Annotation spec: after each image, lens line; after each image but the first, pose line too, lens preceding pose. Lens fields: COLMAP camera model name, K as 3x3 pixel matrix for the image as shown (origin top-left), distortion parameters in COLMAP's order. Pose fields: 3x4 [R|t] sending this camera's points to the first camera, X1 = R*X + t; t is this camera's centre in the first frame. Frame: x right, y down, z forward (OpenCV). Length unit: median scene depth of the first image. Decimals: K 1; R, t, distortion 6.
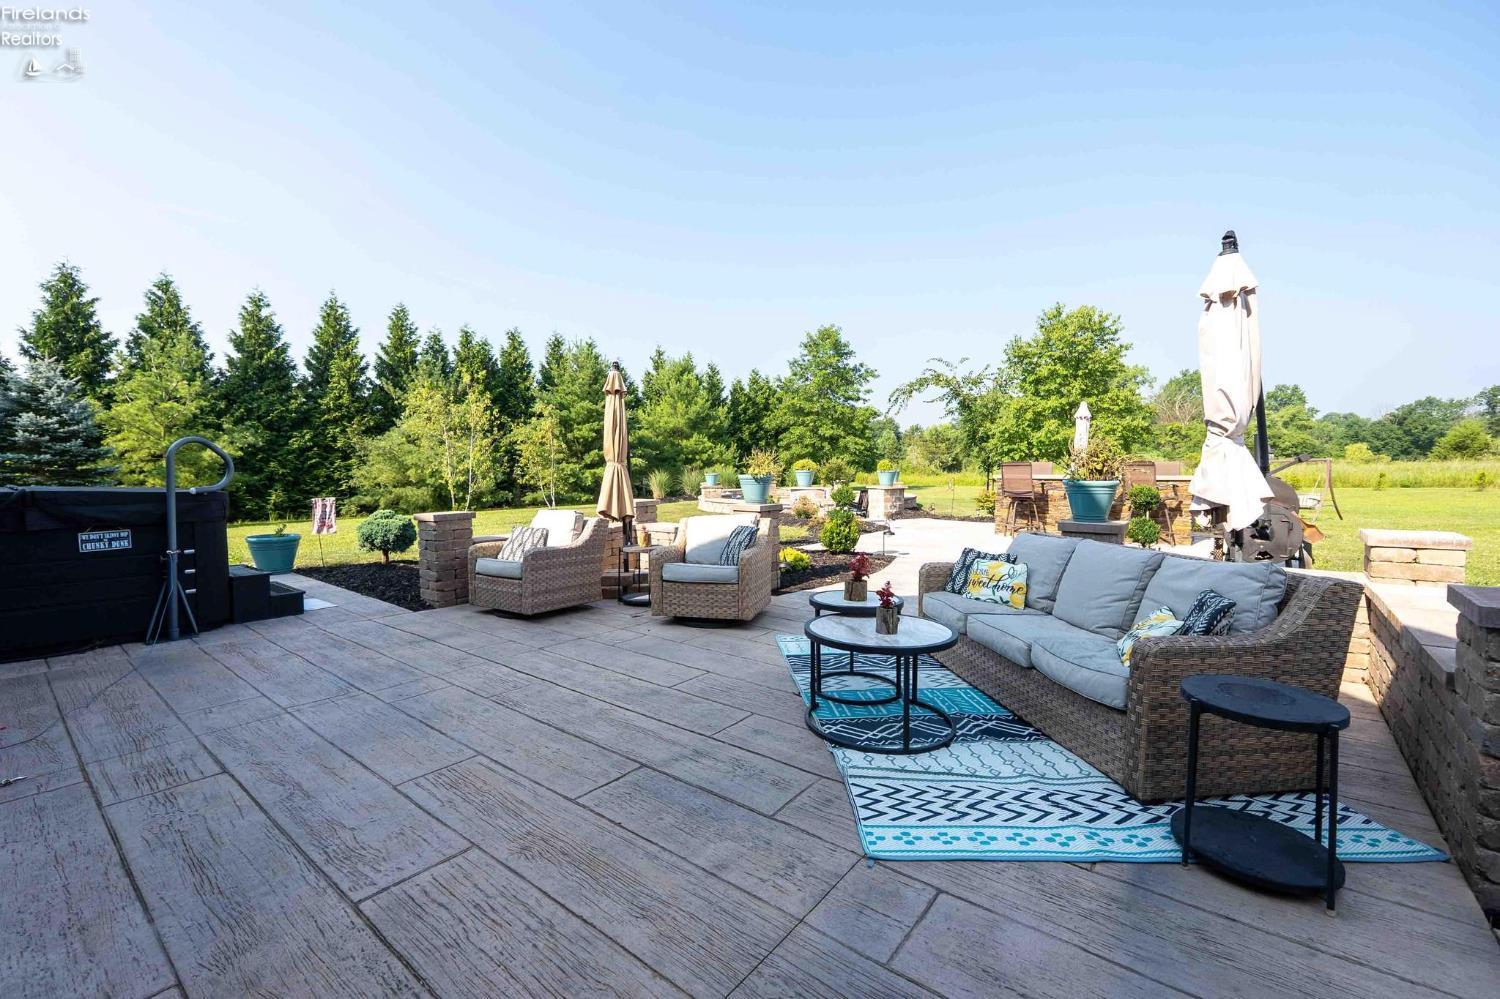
lens RADIAL K [[646.4, 0, 740.6], [0, 646.4, 504.6], [0, 0, 1]] dist [-0.003717, -0.000077]
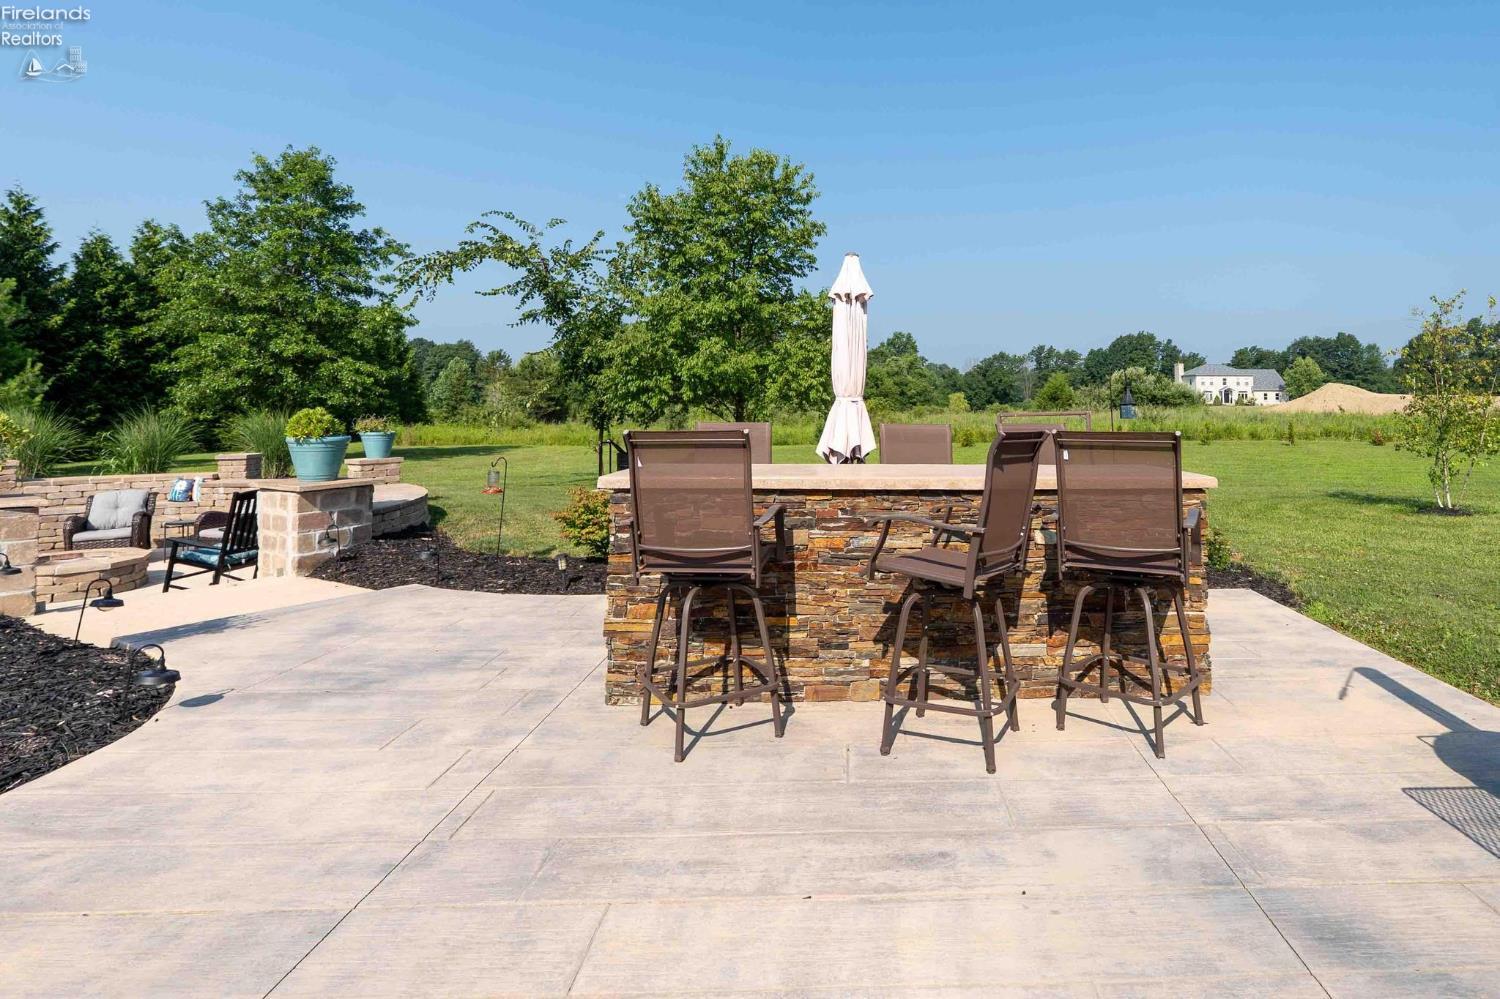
lens RADIAL K [[813.8, 0, 886.7], [0, 813.8, 383.0], [0, 0, 1]] dist [-0.002312, 0.000038]
pose [[0.767846, 0.028700, 0.639991, 0.084151], [0.031678, 0.996073, -0.082675, -0.016426], [-0.639851, 0.083755, 0.763922, 0.209545]]
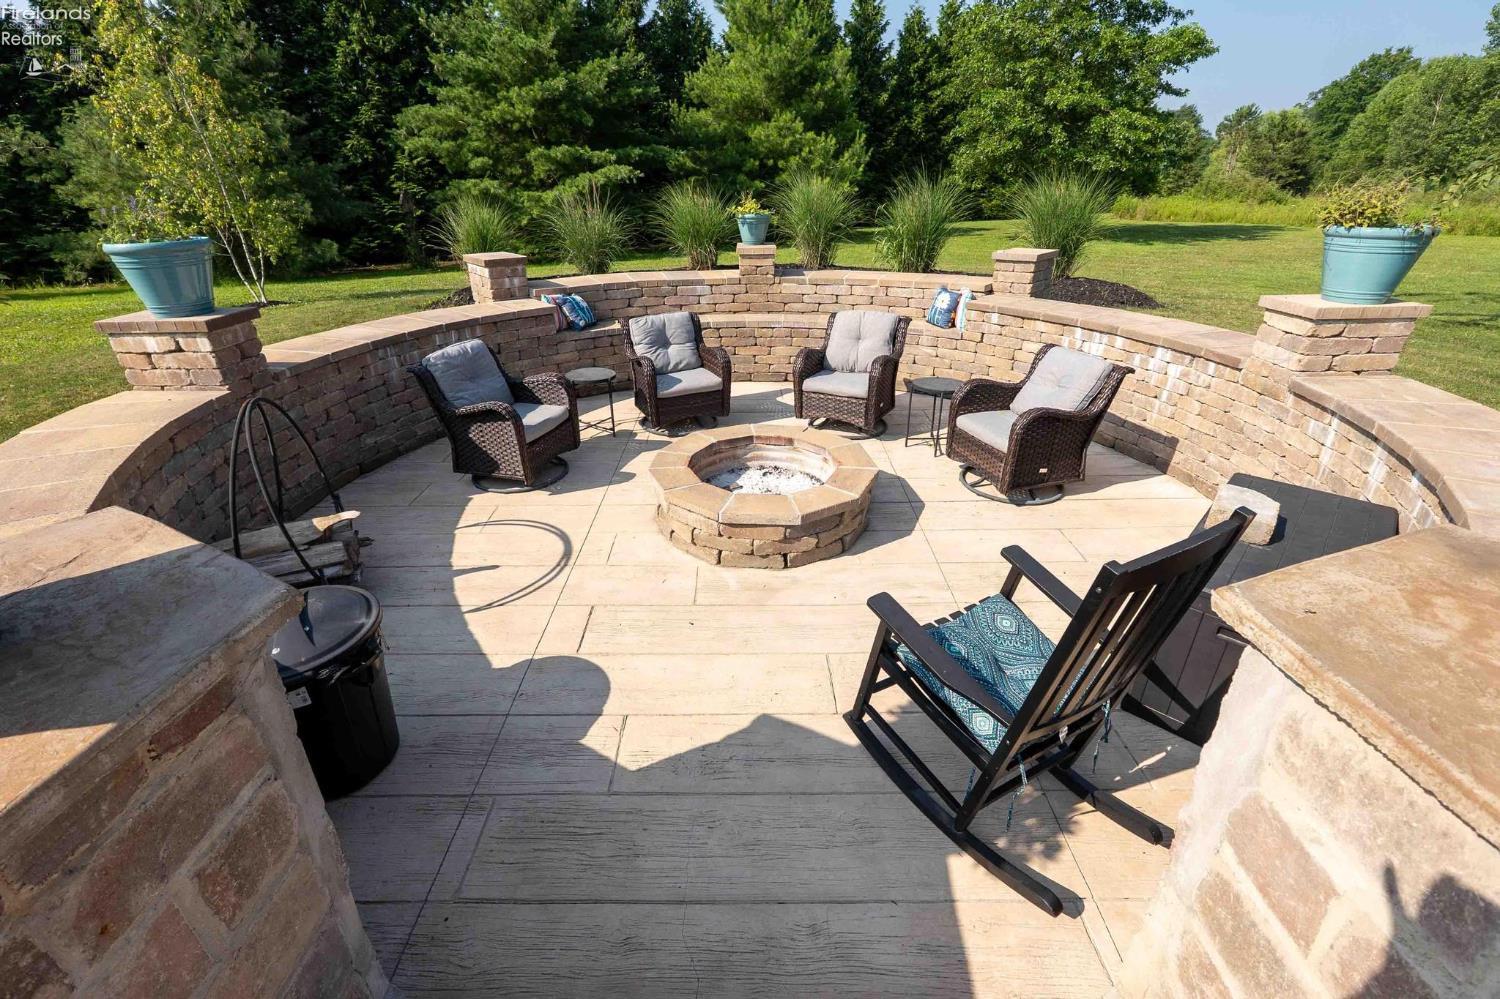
lens RADIAL K [[646.4, 0, 752.5], [0, 646.4, 485.4], [0, 0, 1]] dist [-0.003717, -0.000077]
pose [[0.954851, 0.126971, -0.268586, 0.080629], [-0.018345, 0.927543, 0.373266, -0.027312], [0.296519, -0.351486, 0.887994, 0.445374]]
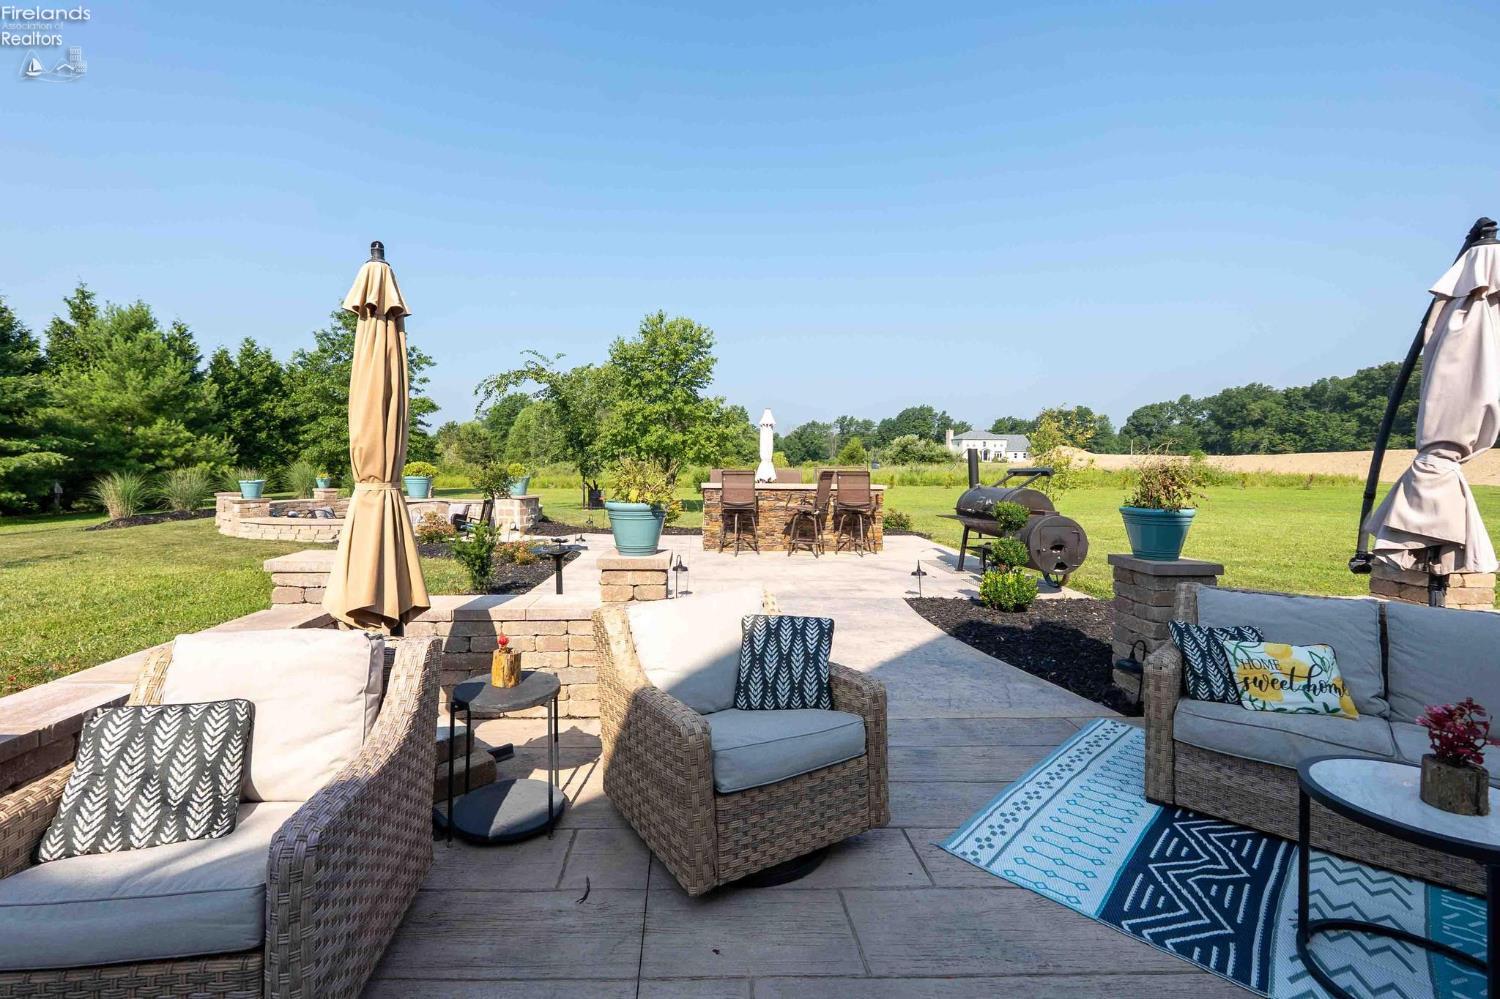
lens RADIAL K [[646.4, 0, 715.9], [0, 646.4, 482.6], [0, 0, 1]] dist [-0.003717, -0.000077]
pose [[0.772728, -0.007156, 0.634697, -0.050351], [0.028017, 0.999346, -0.022842, -0.008844], [-0.634119, 0.035433, 0.772423, 0.095248]]
